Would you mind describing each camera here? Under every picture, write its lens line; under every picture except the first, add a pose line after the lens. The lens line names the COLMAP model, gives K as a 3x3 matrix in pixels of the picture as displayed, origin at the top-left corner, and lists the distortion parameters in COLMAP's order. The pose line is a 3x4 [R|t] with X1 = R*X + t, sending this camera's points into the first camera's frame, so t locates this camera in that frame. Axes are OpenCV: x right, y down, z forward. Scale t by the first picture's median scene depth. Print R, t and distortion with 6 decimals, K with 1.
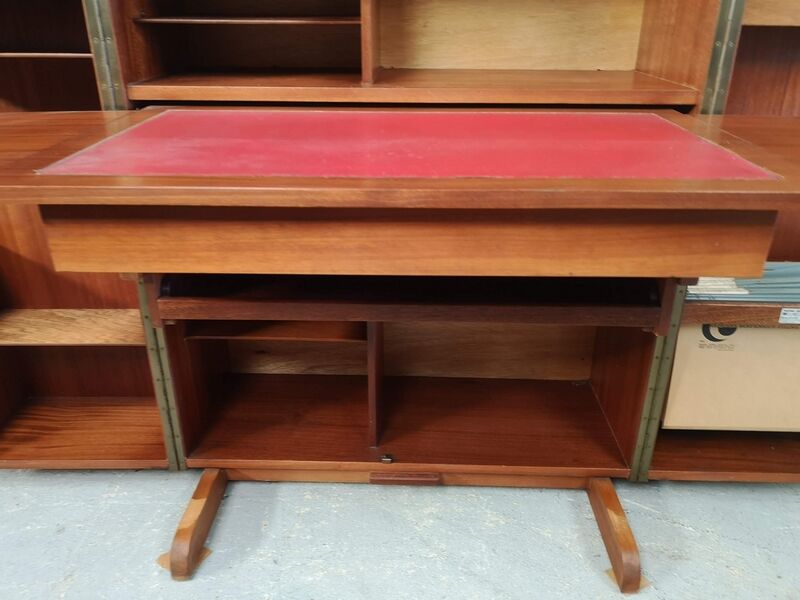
lens RADIAL K [[638.8, 0, 403.4], [0, 638.8, 304.1], [0, 0, 1]] dist [0.013372, -0.038683]
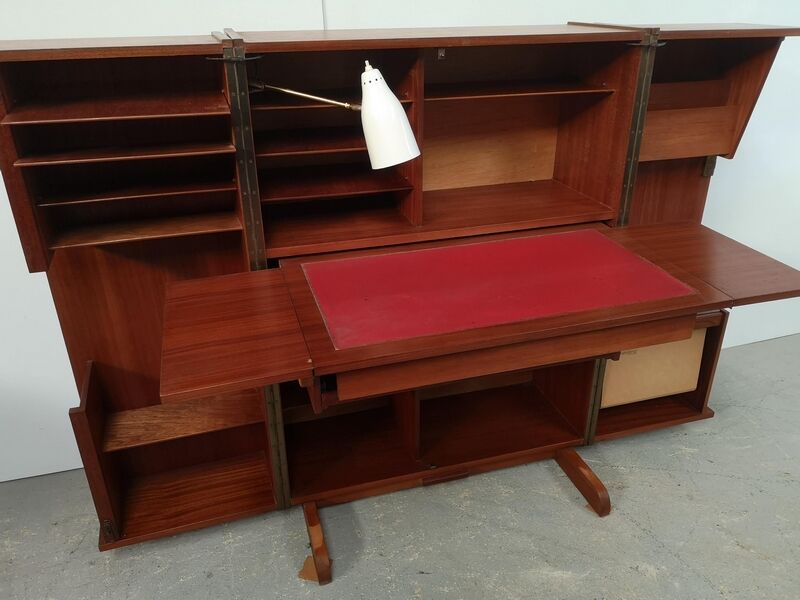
lens RADIAL K [[638.8, 0, 399.0], [0, 638.8, 305.2], [0, 0, 1]] dist [0.013372, -0.038683]
pose [[0.950278, -0.147608, 0.274195, -0.465391], [0.140410, 0.989033, 0.045807, -0.202377], [-0.277950, -0.005029, 0.960582, -0.368677]]
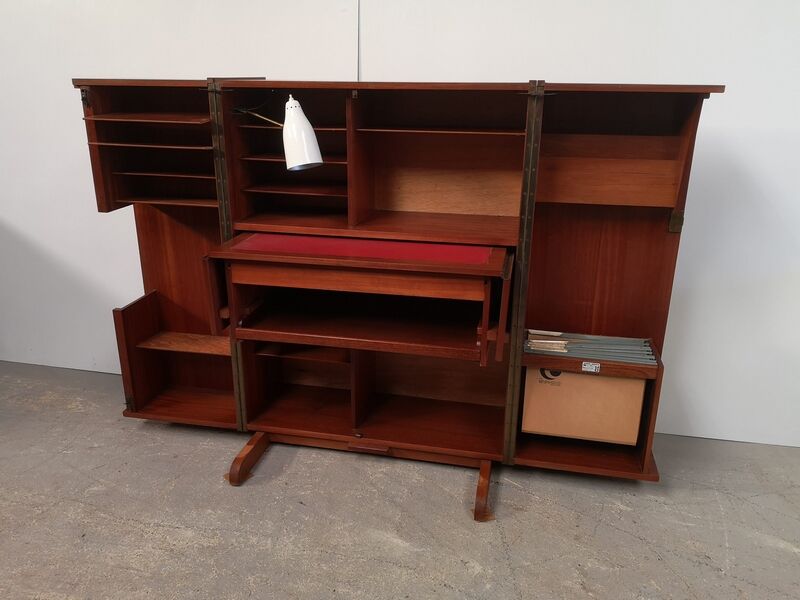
lens RADIAL K [[638.8, 0, 402.1], [0, 638.8, 302.5], [0, 0, 1]] dist [0.013372, -0.038683]
pose [[0.982814, 0.065189, -0.172706, 0.380709], [-0.082866, 0.991809, -0.097201, 0.052360], [0.164955, 0.109842, 0.980166, -0.722109]]
